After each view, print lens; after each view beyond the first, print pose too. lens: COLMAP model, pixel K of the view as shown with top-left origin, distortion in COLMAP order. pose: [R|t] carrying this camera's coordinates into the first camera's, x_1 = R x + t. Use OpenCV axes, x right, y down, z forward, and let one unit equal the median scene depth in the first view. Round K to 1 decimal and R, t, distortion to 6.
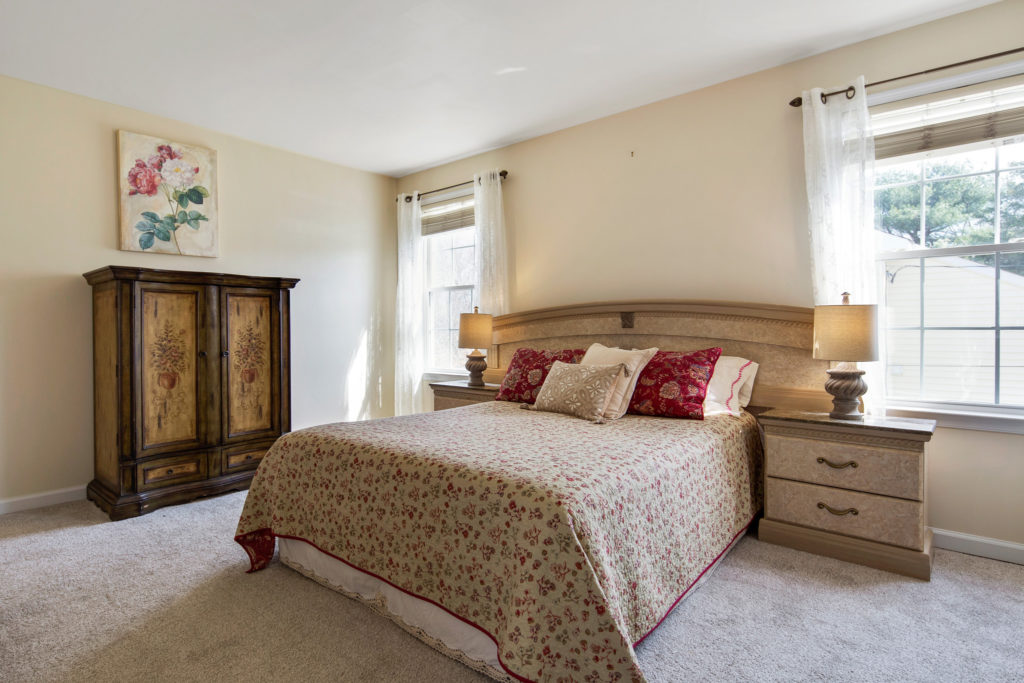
lens RADIAL K [[505.1, 0, 512.9], [0, 505.1, 335.6], [0, 0, 1]] dist [0.000078, -0.000135]
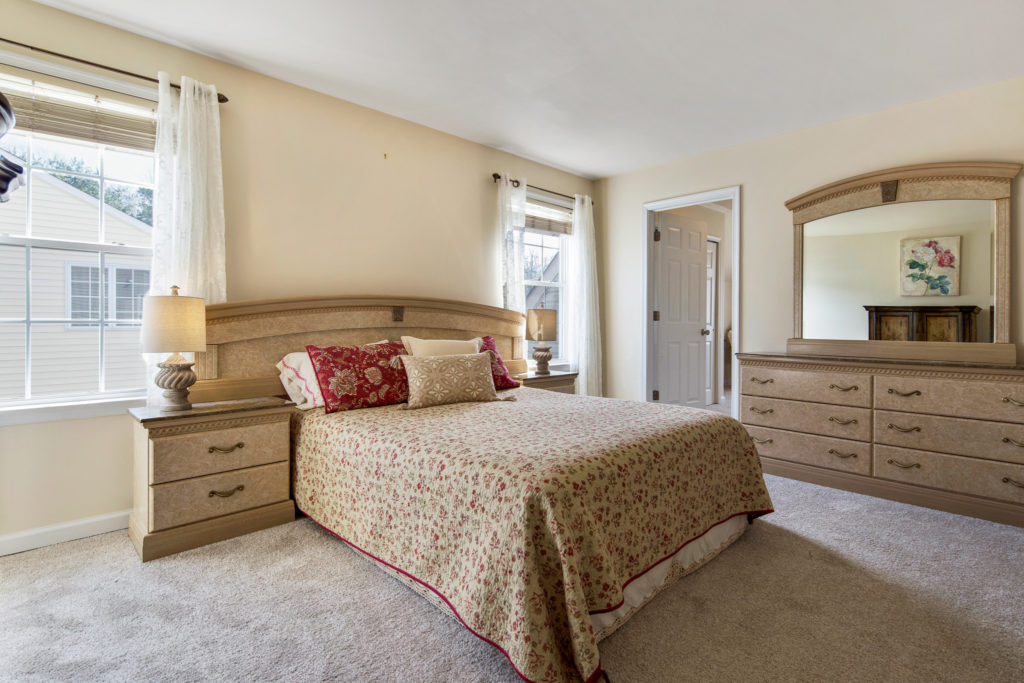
lens RADIAL K [[502.7, 0, 512.3], [0, 502.7, 321.2], [0, 0, 1]] dist [-0.000510, -0.000100]
pose [[0.135503, 0.004758, 0.990765, -0.736233], [0.009604, 0.999935, -0.006115, -0.006343], [-0.990730, 0.010343, 0.135449, 0.577274]]
